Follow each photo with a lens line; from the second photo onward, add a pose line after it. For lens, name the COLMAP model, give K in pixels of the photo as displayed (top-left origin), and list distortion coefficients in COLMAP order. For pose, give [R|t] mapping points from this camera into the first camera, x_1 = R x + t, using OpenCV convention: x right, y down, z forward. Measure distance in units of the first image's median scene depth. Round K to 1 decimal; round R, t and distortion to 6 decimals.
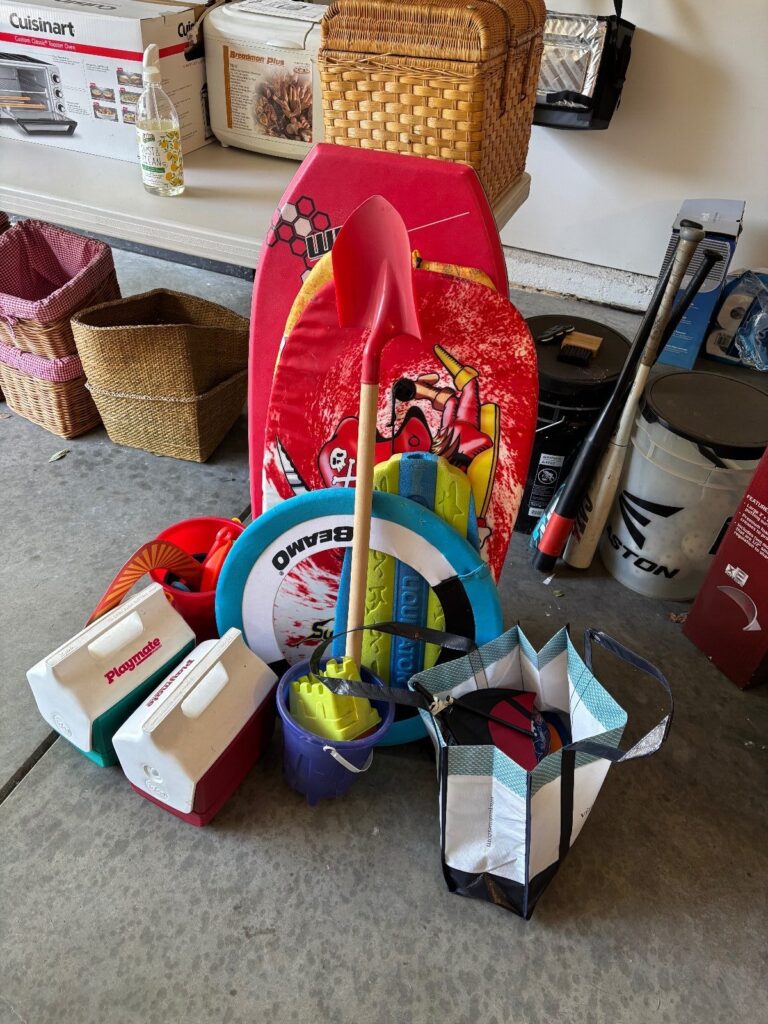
lens RADIAL K [[758.5, 0, 384.0], [0, 758.5, 512.0], [0, 0, 1]] dist [0.072116, -0.088129]
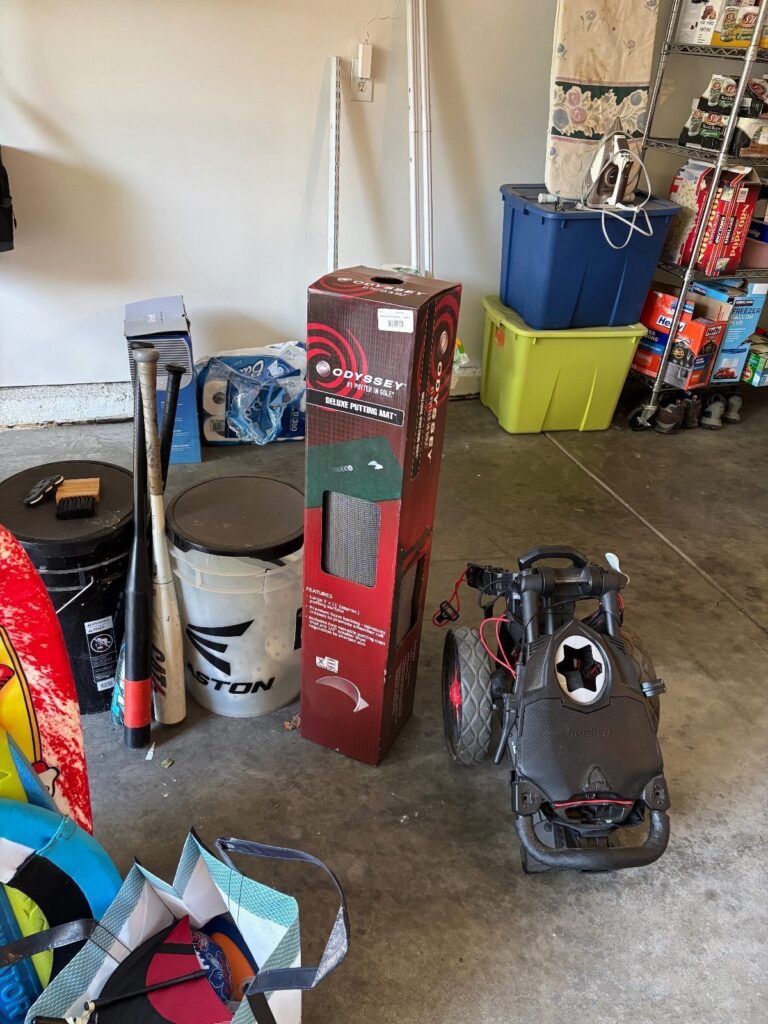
lens RADIAL K [[771.9, 0, 335.7], [0, 771.9, 529.3], [0, 0, 1]] dist [0.019392, 0.004365]
pose [[0.808090, -0.345288, 0.477249, 0.077829], [0.385995, 0.922398, 0.013774, -0.101487], [-0.444970, 0.173085, 0.878660, 0.139774]]
